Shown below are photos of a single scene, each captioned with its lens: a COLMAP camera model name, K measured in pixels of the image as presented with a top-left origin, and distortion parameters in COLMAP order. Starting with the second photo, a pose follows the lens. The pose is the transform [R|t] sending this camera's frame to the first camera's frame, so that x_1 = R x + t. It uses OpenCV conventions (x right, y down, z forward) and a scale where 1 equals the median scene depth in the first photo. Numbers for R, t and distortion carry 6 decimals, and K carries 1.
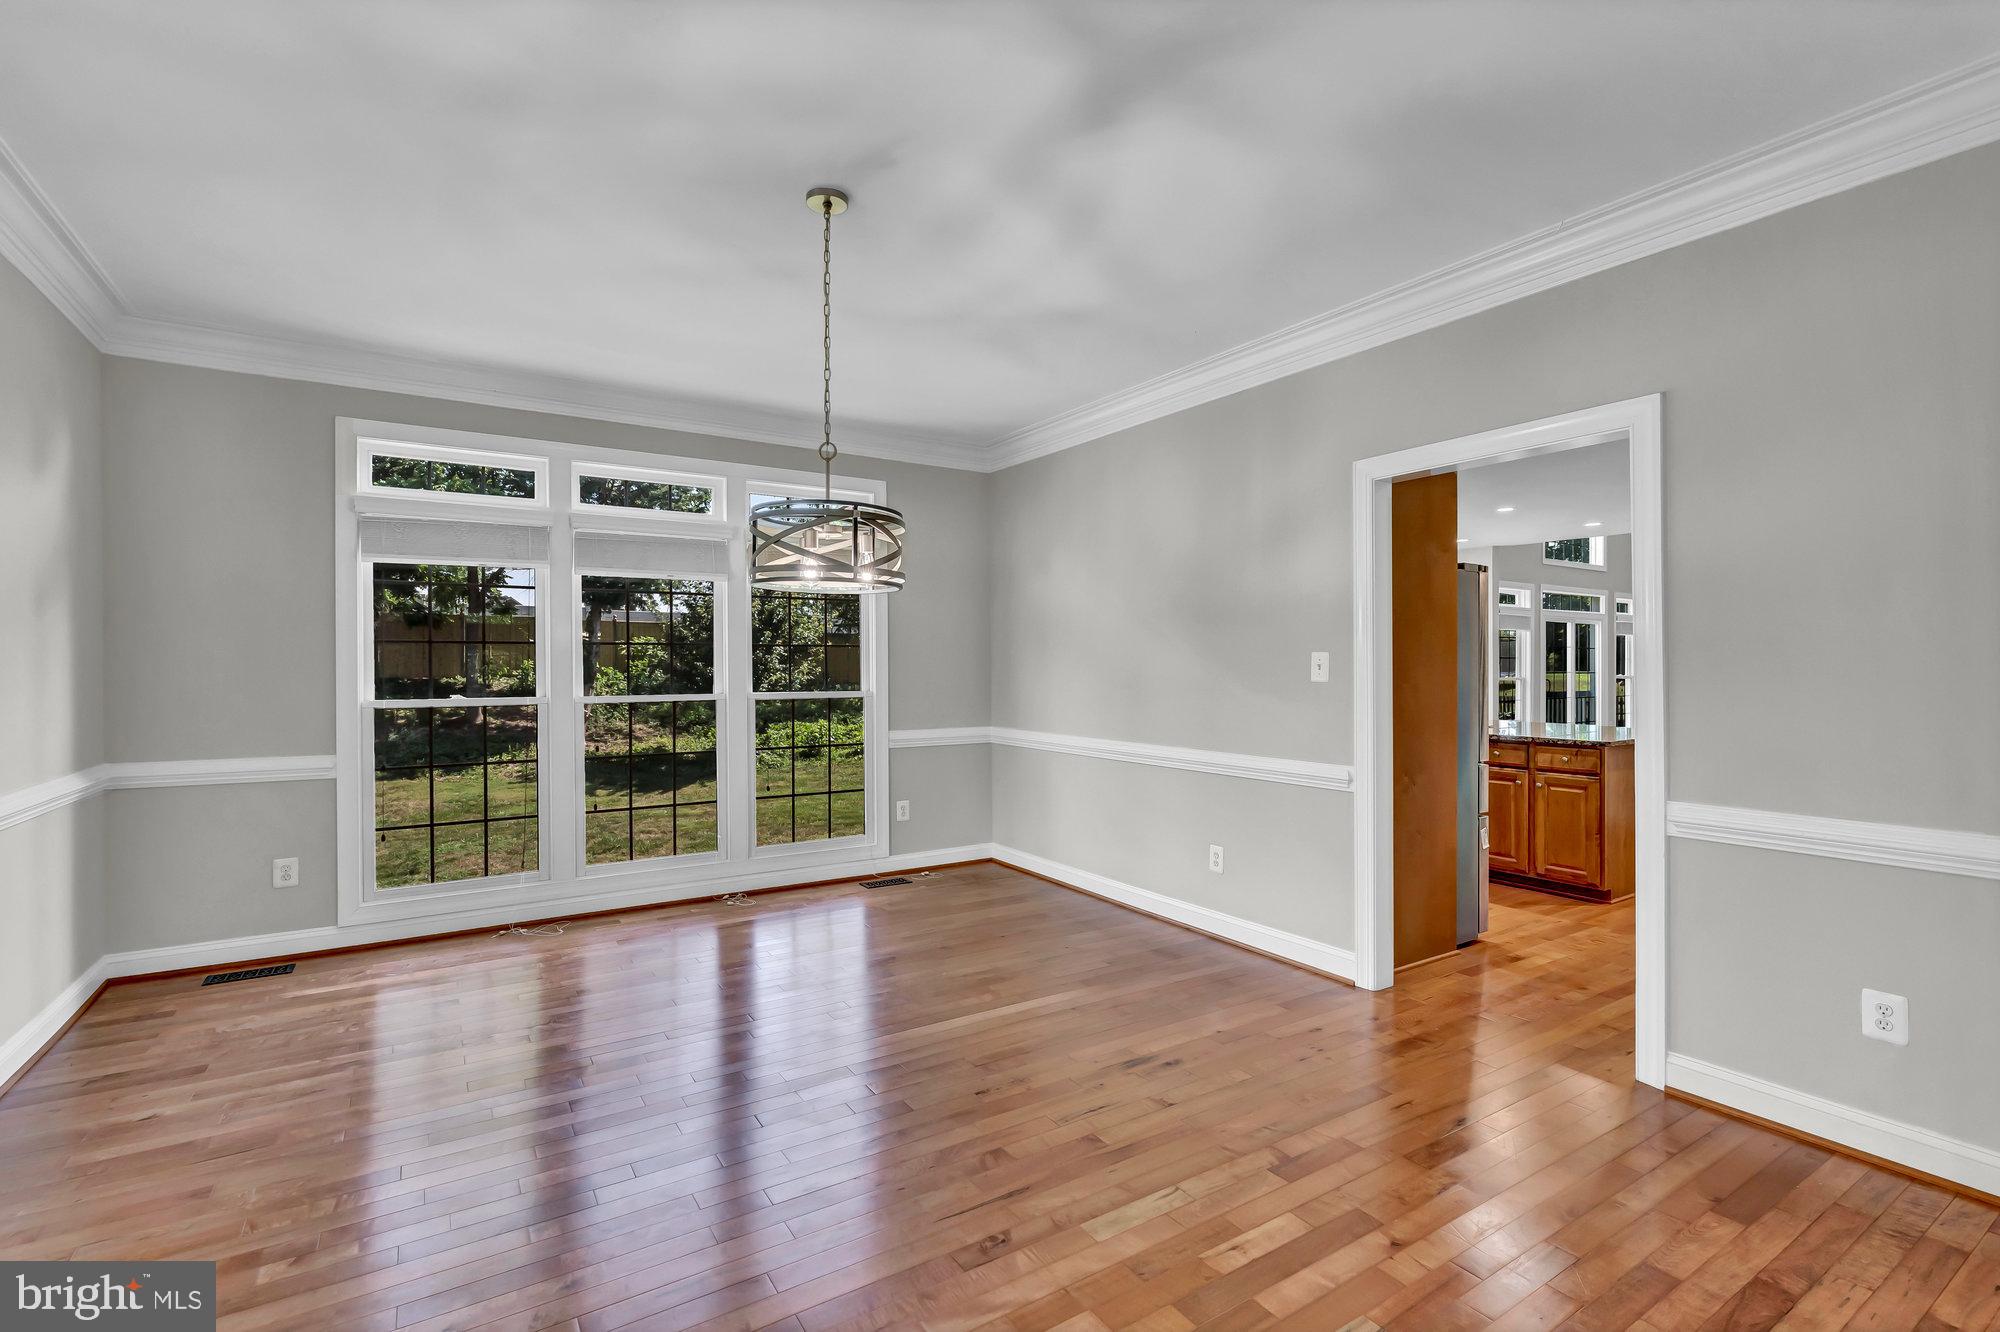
lens RADIAL K [[897.1, 0, 994.3], [0, 897.1, 667.1], [0, 0, 1]] dist [-0.002078, 0.000253]
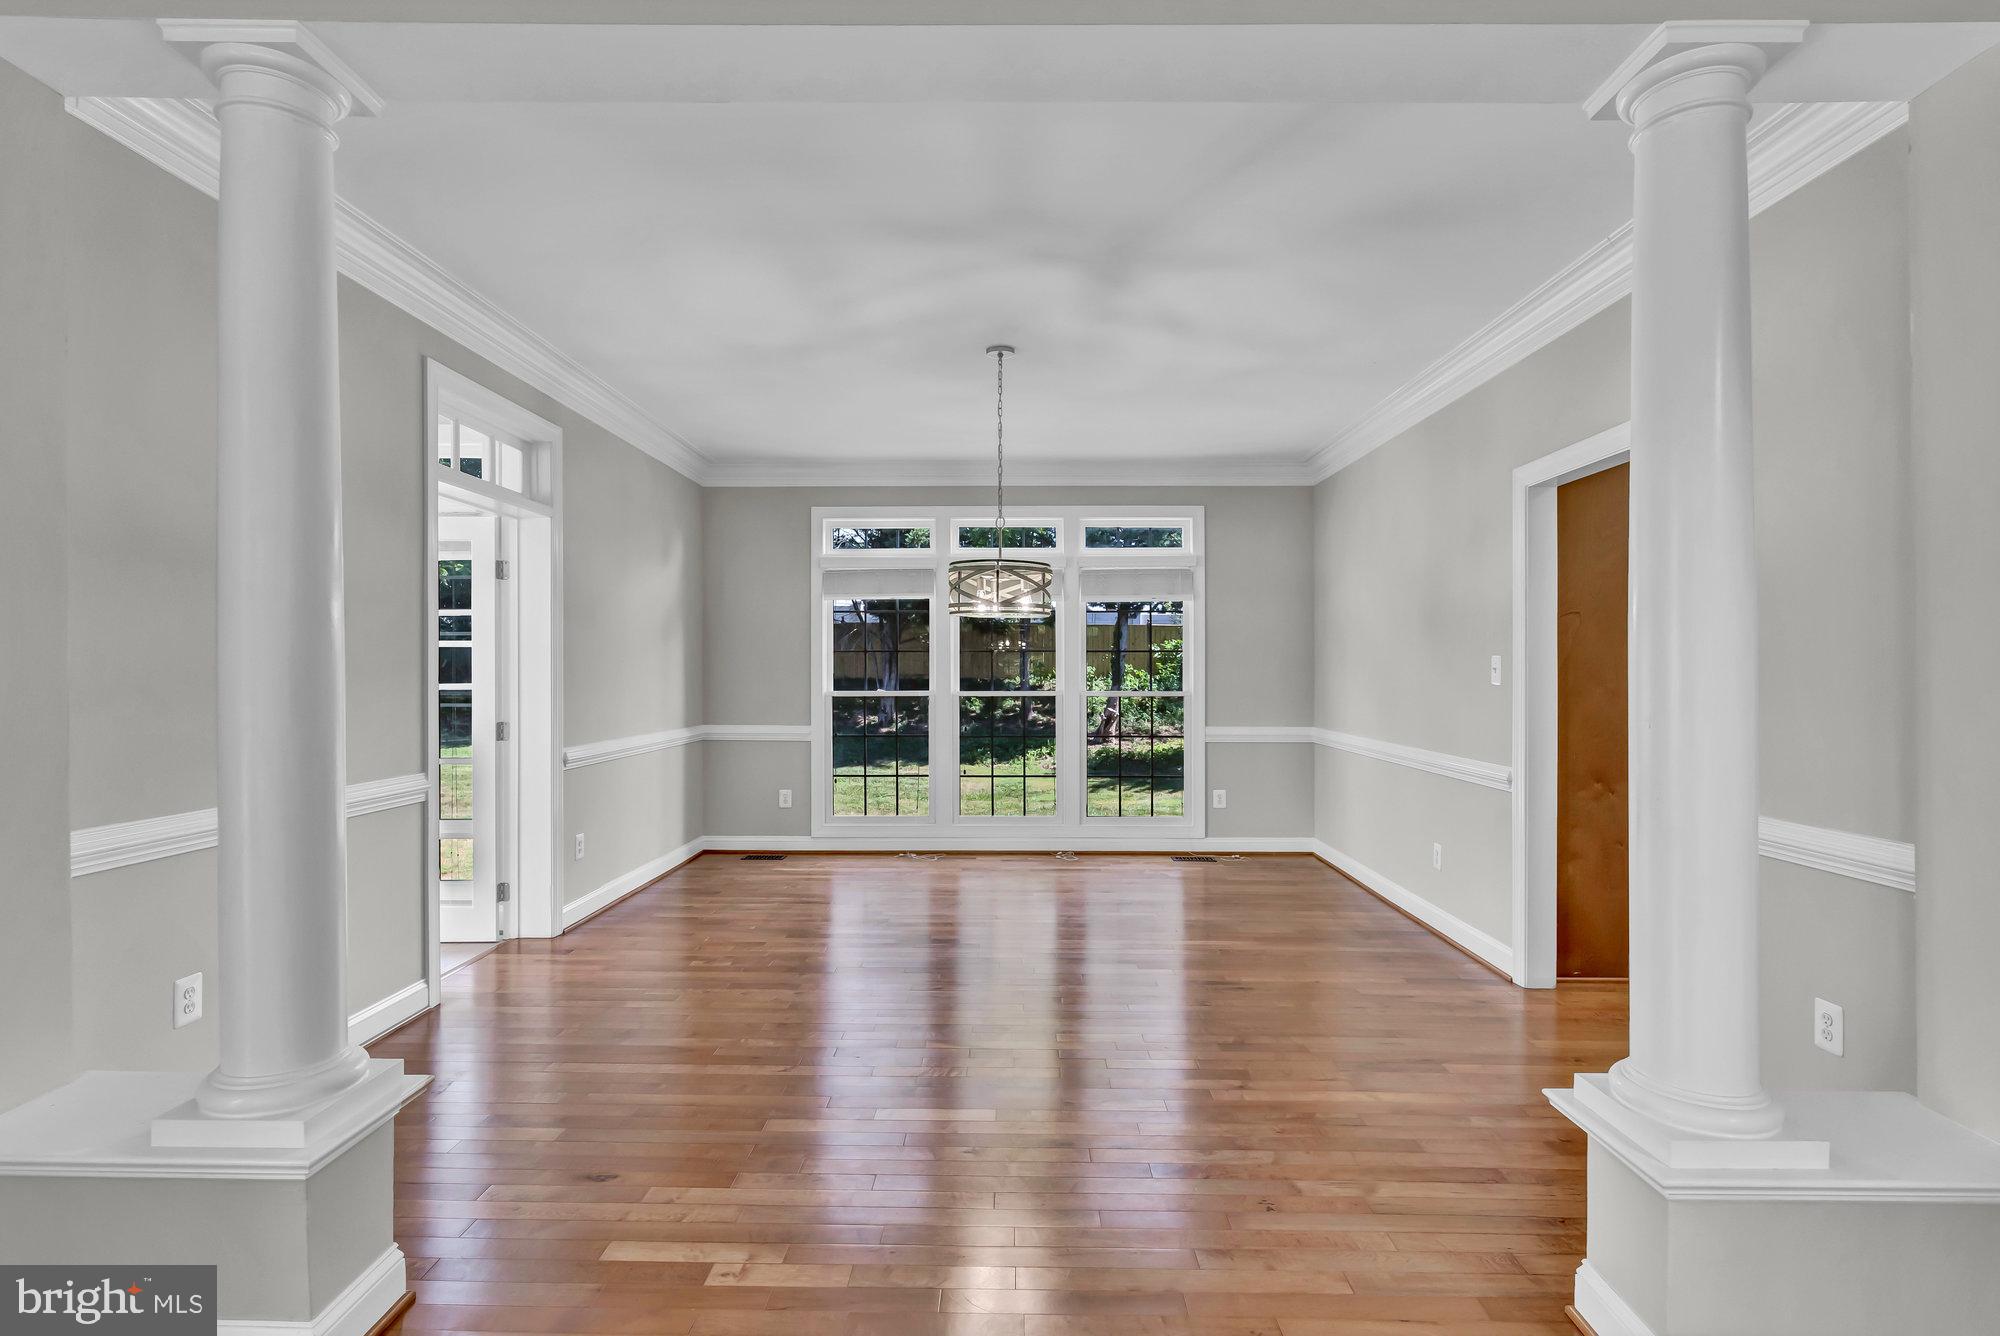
lens RADIAL K [[957.0, 0, 996.9], [0, 957.0, 674.2], [0, 0, 1]] dist [-0.004222, 0.000282]
pose [[0.836490, 0.004585, -0.547962, 0.394831], [-0.002267, 0.999985, 0.004907, -0.000169], [0.547977, -0.002863, 0.836489, -0.185949]]
